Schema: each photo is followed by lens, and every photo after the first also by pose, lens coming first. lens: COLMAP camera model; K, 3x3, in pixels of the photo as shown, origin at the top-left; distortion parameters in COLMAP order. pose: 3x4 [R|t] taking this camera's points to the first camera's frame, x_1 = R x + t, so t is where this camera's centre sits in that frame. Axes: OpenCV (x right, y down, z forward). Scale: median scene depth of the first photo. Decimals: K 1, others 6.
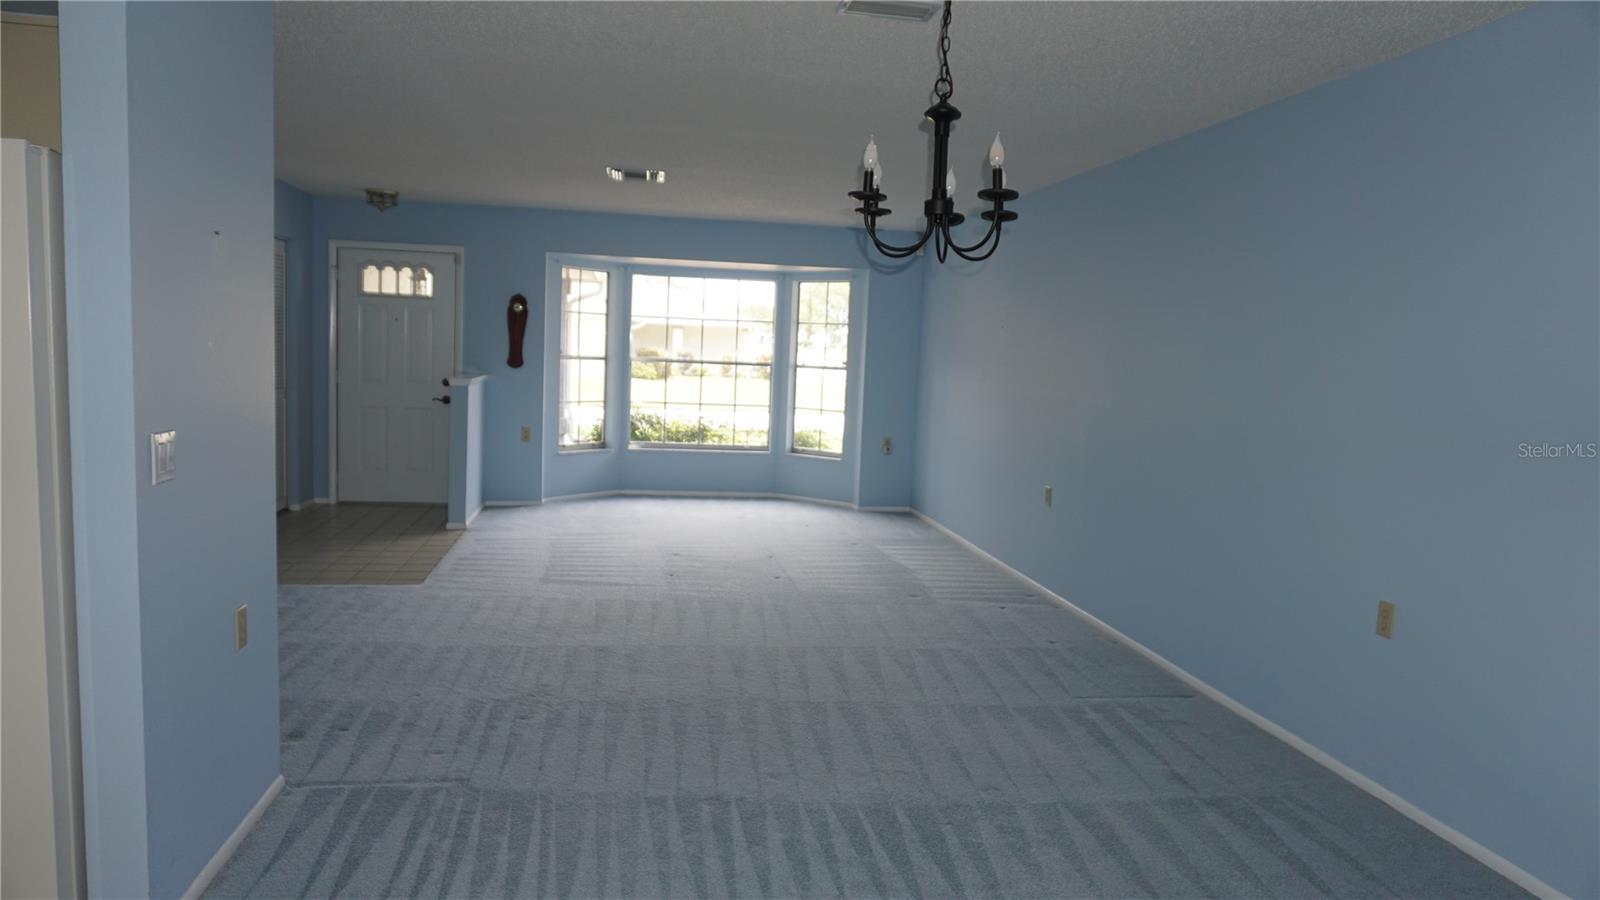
lens RADIAL K [[1072.4, 0, 804.2], [0, 1072.4, 459.2], [0, 0, 1]] dist [-0.042442, 0.033552]
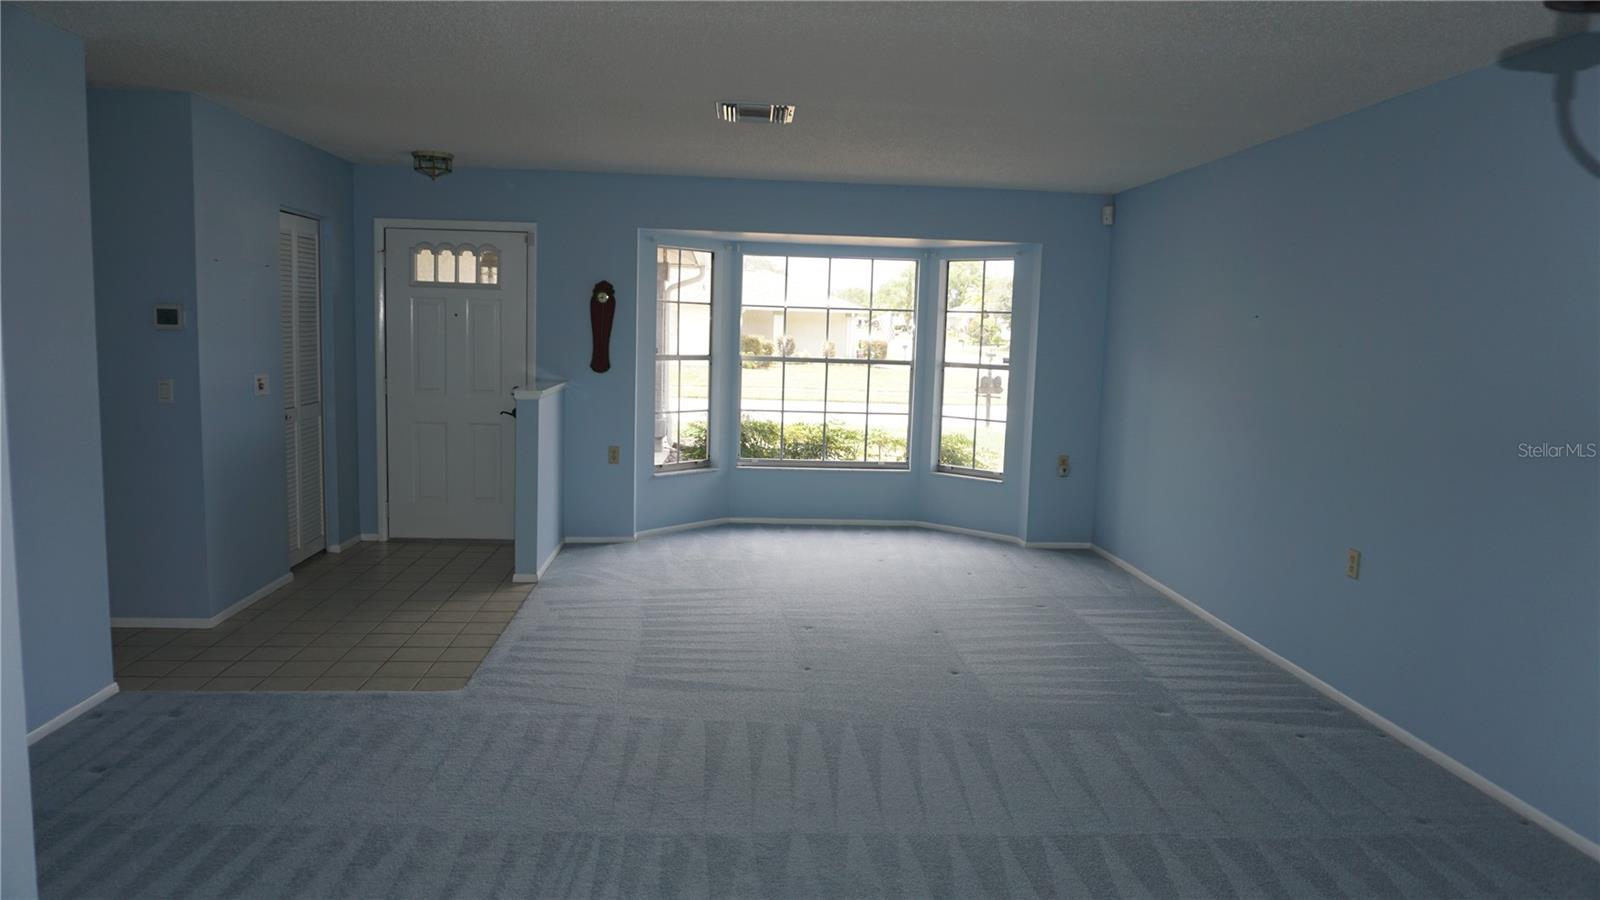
lens RADIAL K [[1072.4, 0, 804.2], [0, 1072.4, 459.2], [0, 0, 1]] dist [-0.042442, 0.033552]
pose [[0.995907, -0.002190, -0.090353, -0.044115], [0.003536, 0.999885, 0.014748, -0.031287], [0.090311, -0.015007, 0.995801, 0.207367]]
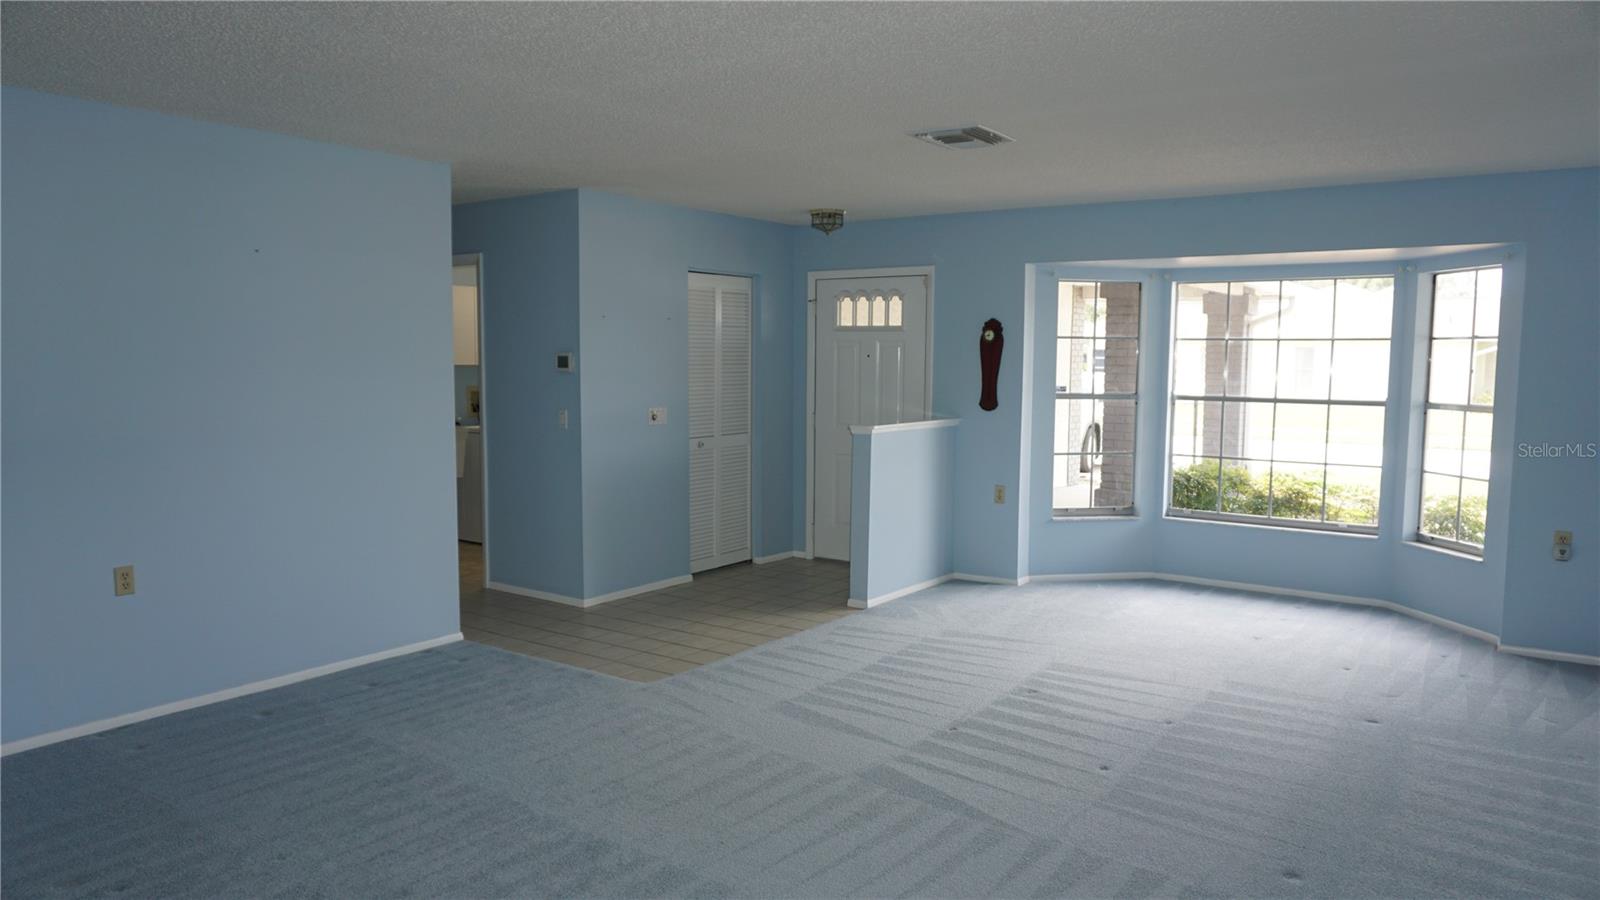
lens RADIAL K [[1072.4, 0, 804.2], [0, 1072.4, 459.2], [0, 0, 1]] dist [-0.042442, 0.033552]
pose [[0.707446, 0.030260, -0.706119, 0.198423], [-0.050705, 0.998682, -0.008002, -0.035351], [0.704946, 0.041465, 0.708047, 0.332260]]
